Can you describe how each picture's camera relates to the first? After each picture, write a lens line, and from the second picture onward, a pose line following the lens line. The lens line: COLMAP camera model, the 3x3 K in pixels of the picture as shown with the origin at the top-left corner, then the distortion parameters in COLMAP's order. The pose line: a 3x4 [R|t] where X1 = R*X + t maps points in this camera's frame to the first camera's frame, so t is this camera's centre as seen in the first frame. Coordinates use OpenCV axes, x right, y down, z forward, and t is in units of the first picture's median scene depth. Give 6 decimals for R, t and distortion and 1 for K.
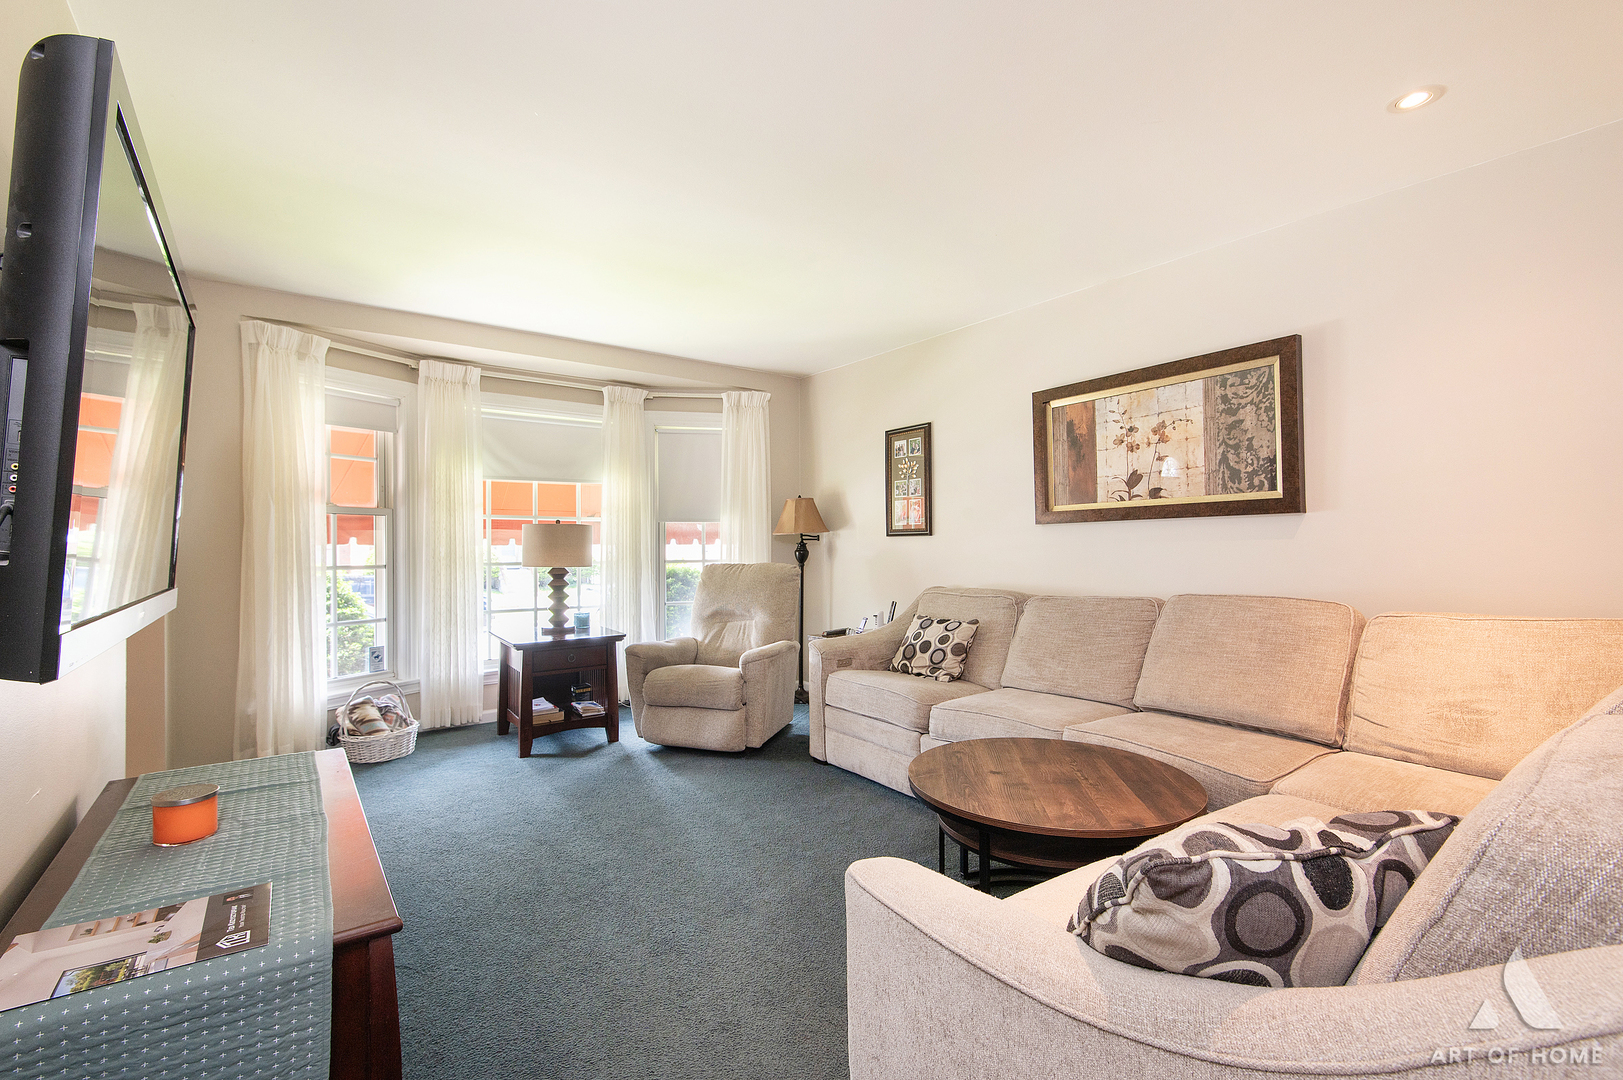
lens RADIAL K [[731.4, 0, 812.2], [0, 731.4, 539.6], [0, 0, 1]] dist [0.010137, -0.006814]
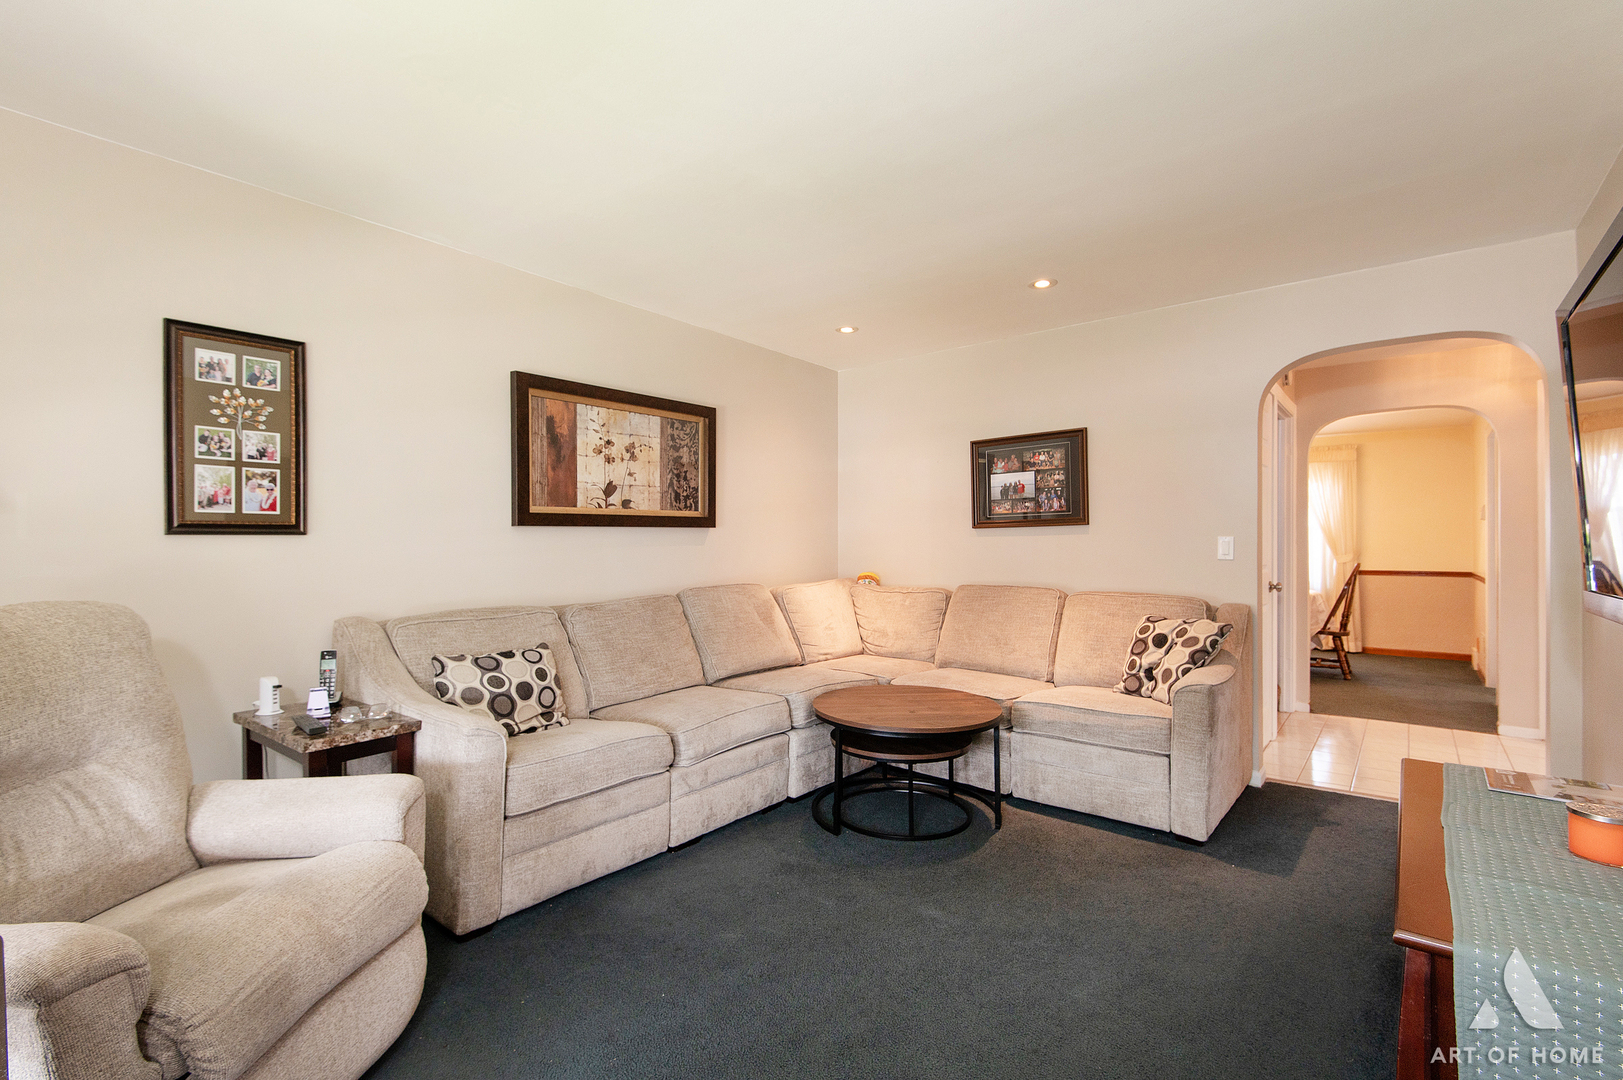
lens RADIAL K [[731.4, 0, 813.7], [0, 731.4, 542.6], [0, 0, 1]] dist [0.010137, -0.006814]
pose [[-0.270539, 0.014314, 0.962603, -0.684623], [0.000399, 0.999891, -0.014756, 0.012707], [-0.962709, -0.003608, -0.270515, 1.009674]]
